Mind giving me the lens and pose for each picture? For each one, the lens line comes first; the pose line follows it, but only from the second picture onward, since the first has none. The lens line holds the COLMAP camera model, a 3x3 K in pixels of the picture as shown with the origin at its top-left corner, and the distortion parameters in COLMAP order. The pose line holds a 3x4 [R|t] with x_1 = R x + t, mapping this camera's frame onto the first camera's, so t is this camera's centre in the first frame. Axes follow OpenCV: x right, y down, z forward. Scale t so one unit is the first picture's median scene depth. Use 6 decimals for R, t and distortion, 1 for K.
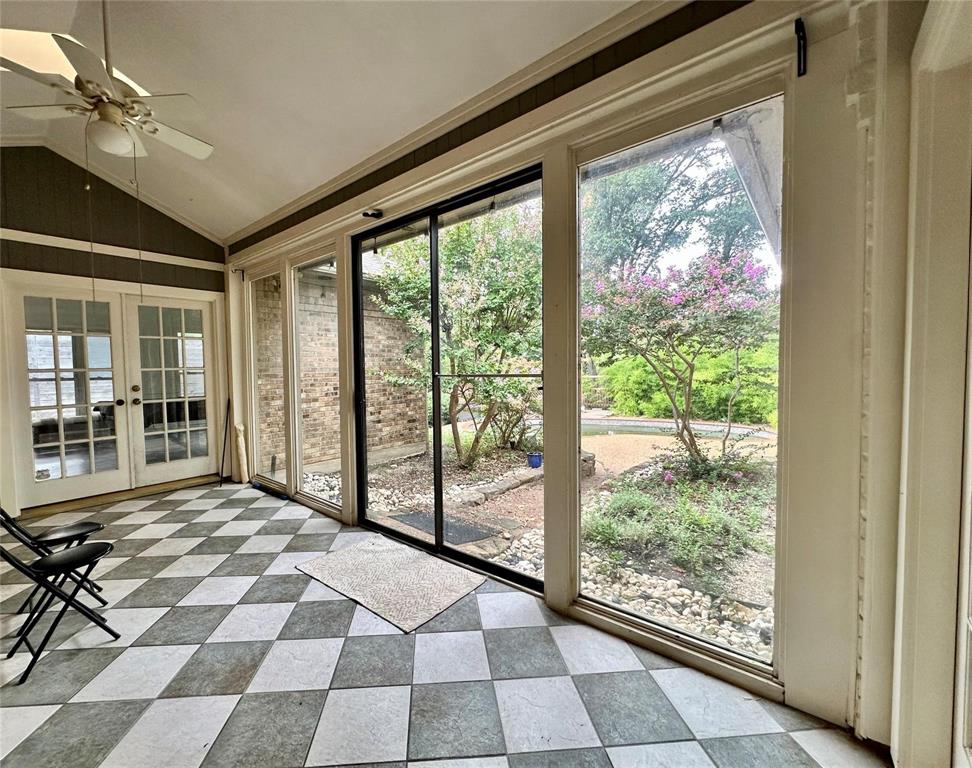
lens RADIAL K [[417.2, 0, 457.0], [0, 417.2, 384.8], [0, 0, 1]] dist [-0.003643, -0.000192]
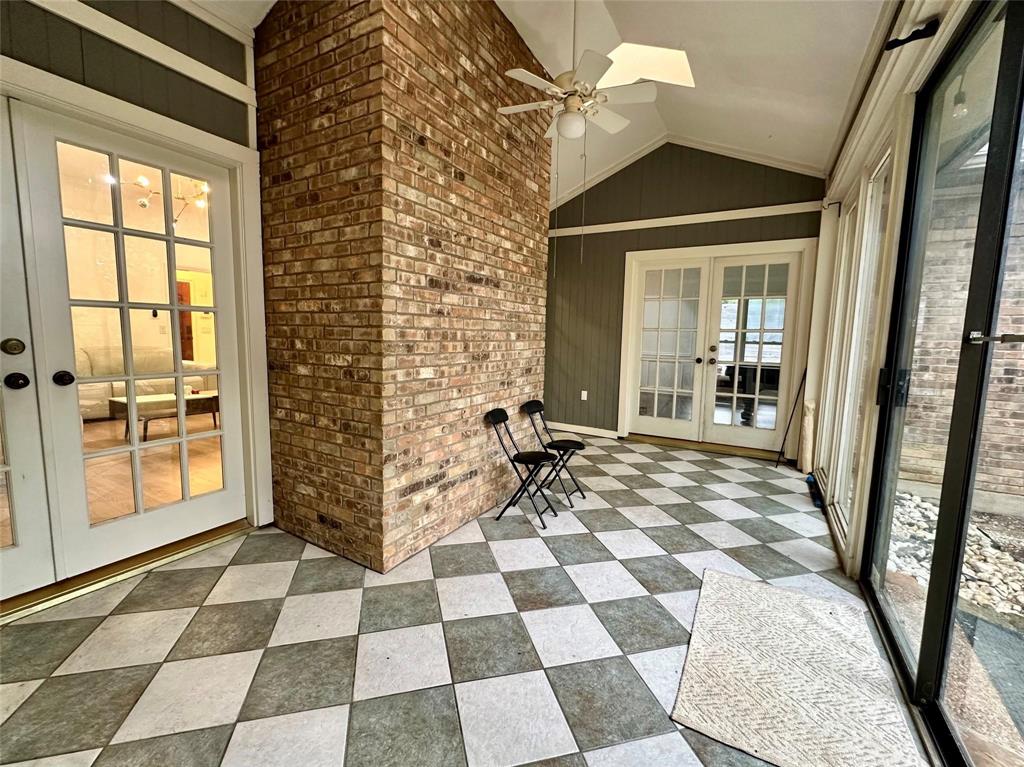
lens RADIAL K [[440.7, 0, 511.6], [0, 440.7, 385.2], [0, 0, 1]] dist [0.001001, 0.000464]
pose [[0.189528, 0.130712, -0.973136, 0.240045], [-0.066223, 0.990544, 0.120152, 0.000373], [0.979640, 0.041671, 0.196392, 0.315875]]
